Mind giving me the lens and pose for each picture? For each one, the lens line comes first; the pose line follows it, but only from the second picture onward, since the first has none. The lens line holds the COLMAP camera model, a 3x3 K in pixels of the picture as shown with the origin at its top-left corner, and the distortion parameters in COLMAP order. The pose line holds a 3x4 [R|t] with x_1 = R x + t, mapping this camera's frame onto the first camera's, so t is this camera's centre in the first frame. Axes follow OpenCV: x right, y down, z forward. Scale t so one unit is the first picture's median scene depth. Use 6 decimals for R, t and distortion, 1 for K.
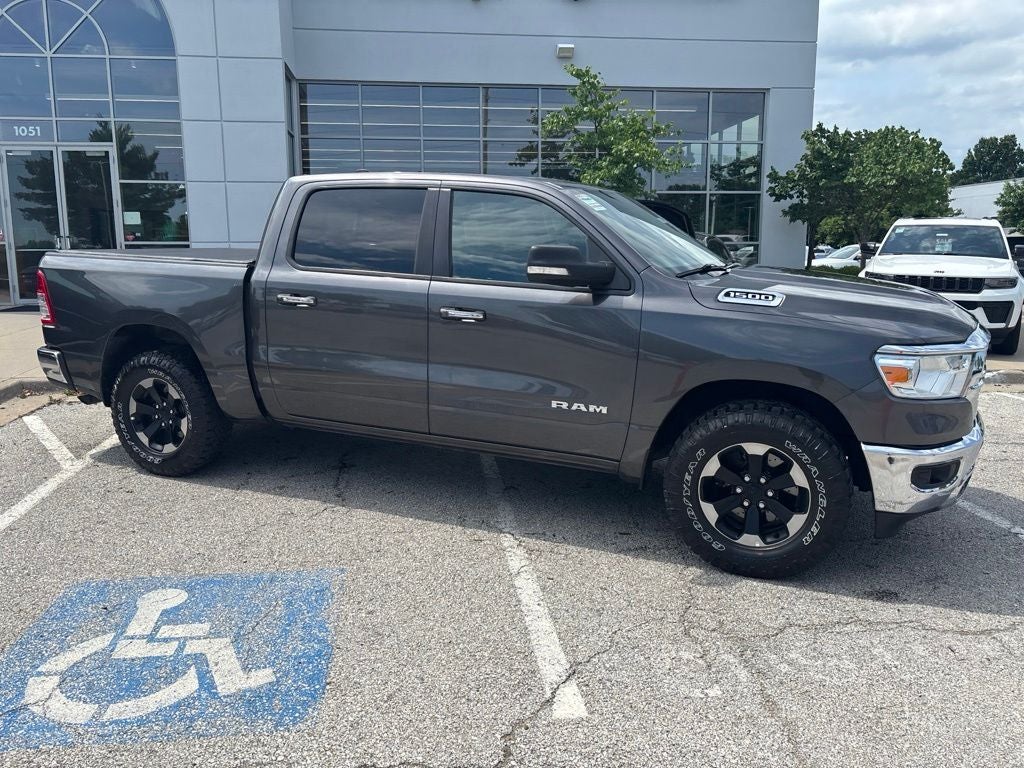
lens RADIAL K [[774.9, 0, 507.5], [0, 774.9, 383.6], [0, 0, 1]] dist [0.048025, -0.055783]
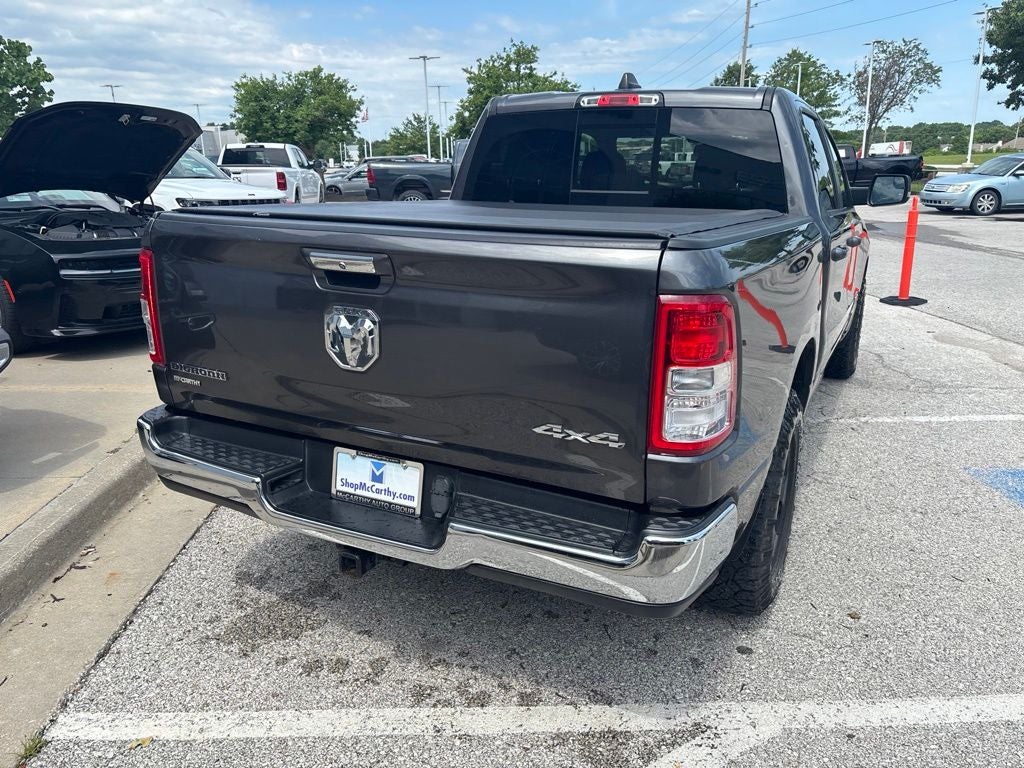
lens RADIAL K [[774.9, 0, 512.1], [0, 774.9, 382.9], [0, 0, 1]] dist [0.048025, -0.055783]
pose [[0.064336, -0.277896, 0.958454, -1.282495], [0.178205, 0.948206, 0.262962, -0.293007], [-0.981888, 0.153884, 0.110526, 1.457971]]
